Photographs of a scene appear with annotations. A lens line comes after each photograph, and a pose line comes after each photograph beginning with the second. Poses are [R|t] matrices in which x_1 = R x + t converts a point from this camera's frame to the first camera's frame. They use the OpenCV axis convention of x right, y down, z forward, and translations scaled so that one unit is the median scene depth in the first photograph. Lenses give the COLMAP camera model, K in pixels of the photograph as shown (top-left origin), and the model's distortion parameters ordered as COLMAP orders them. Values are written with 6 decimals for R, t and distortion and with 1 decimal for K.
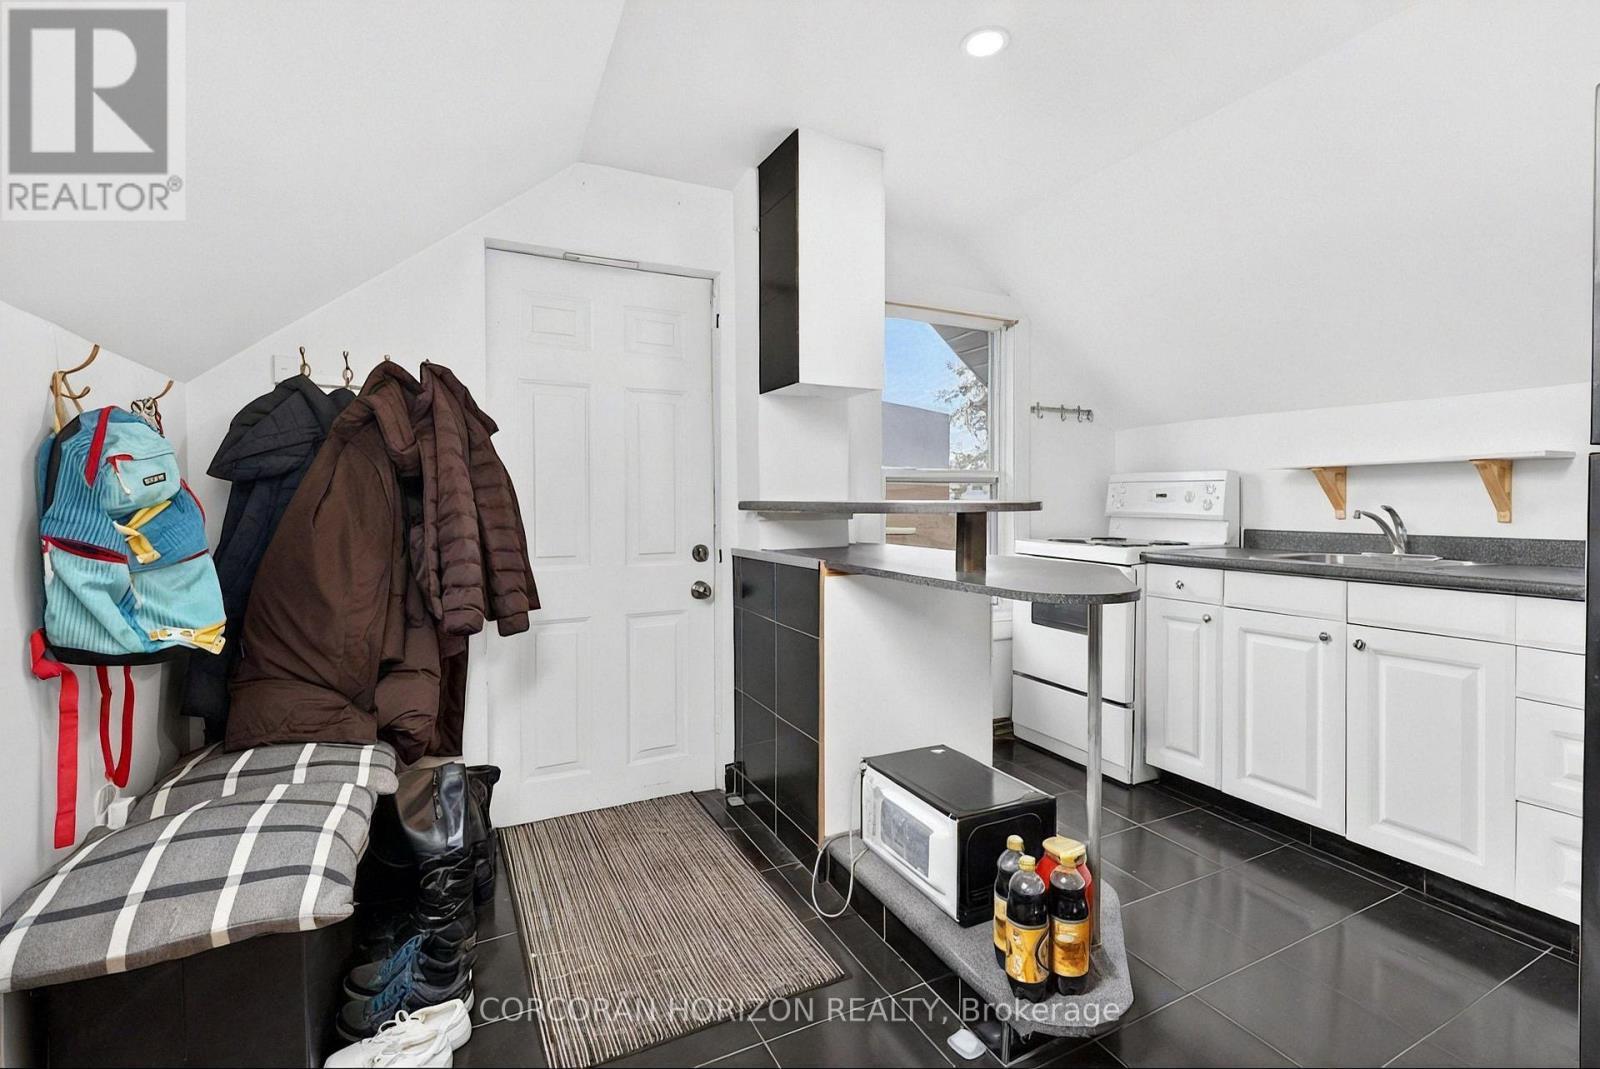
lens RADIAL K [[731.6, 0, 794.7], [0, 731.6, 523.2], [0, 0, 1]] dist [-0.002494, 0.002141]
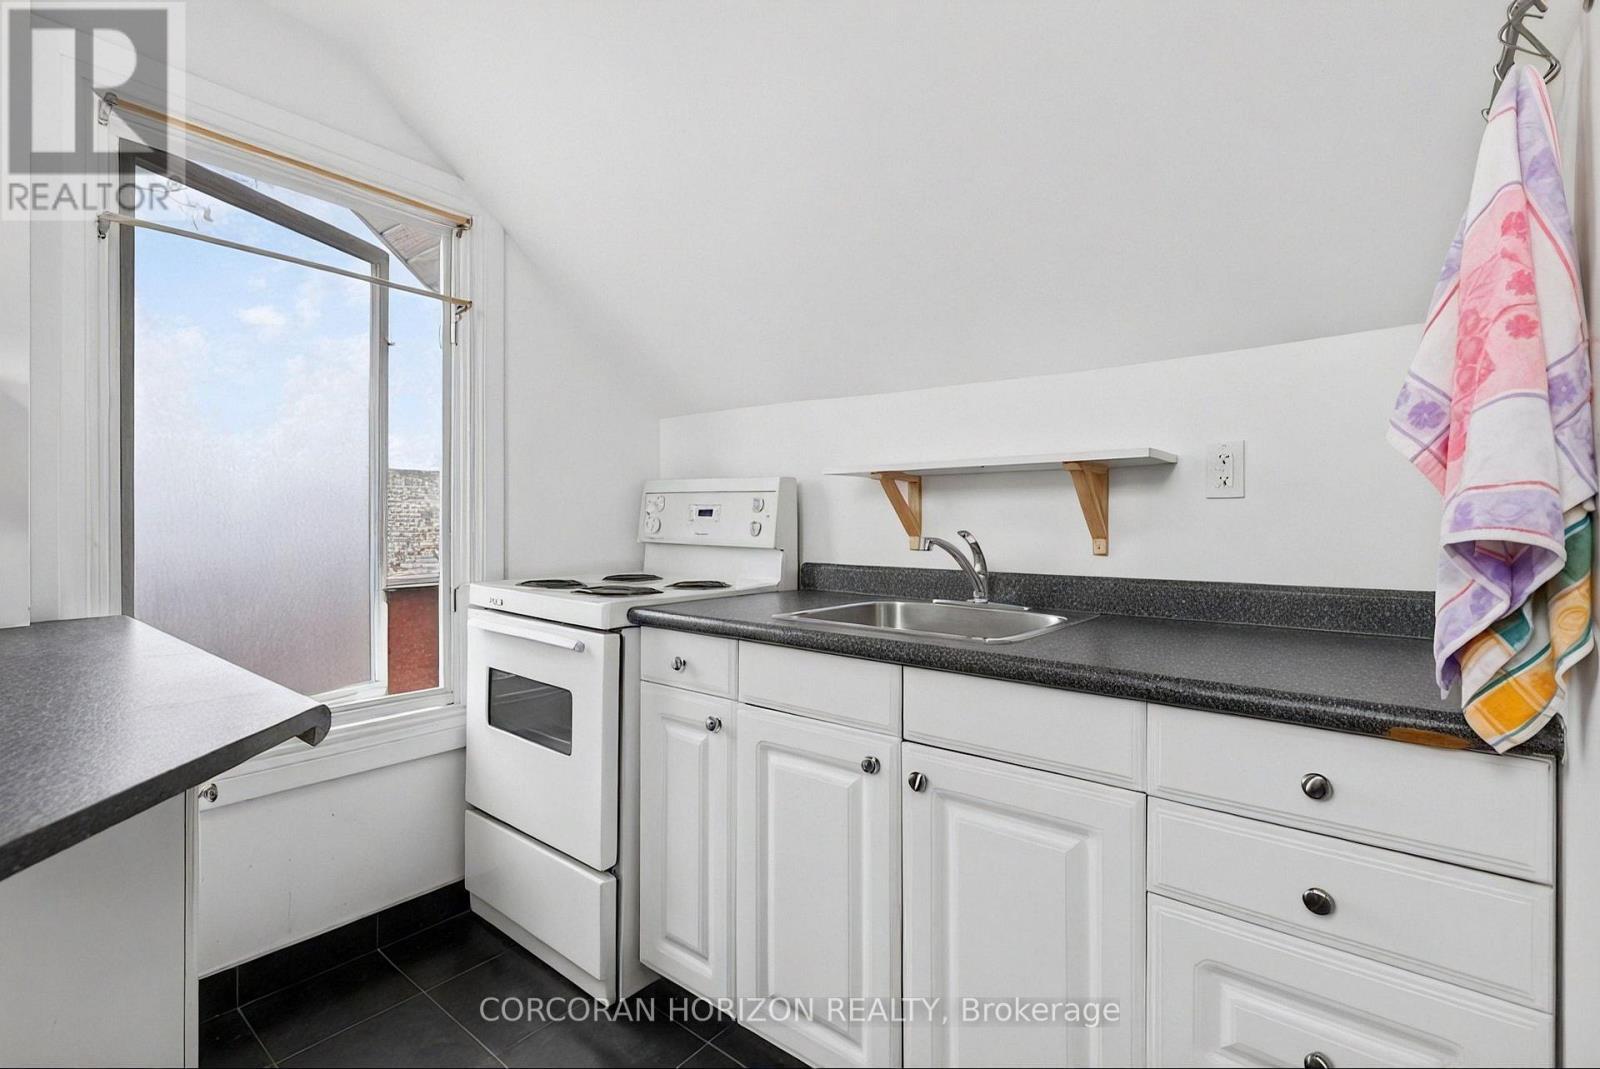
lens RADIAL K [[731.6, 0, 799.9], [0, 731.6, 531.0], [0, 0, 1]] dist [-0.002494, 0.002141]
pose [[0.906329, 0.004590, 0.422548, 0.370454], [0.003336, 0.999832, -0.018017, -0.011061], [-0.422559, 0.017739, 0.906162, 0.432359]]
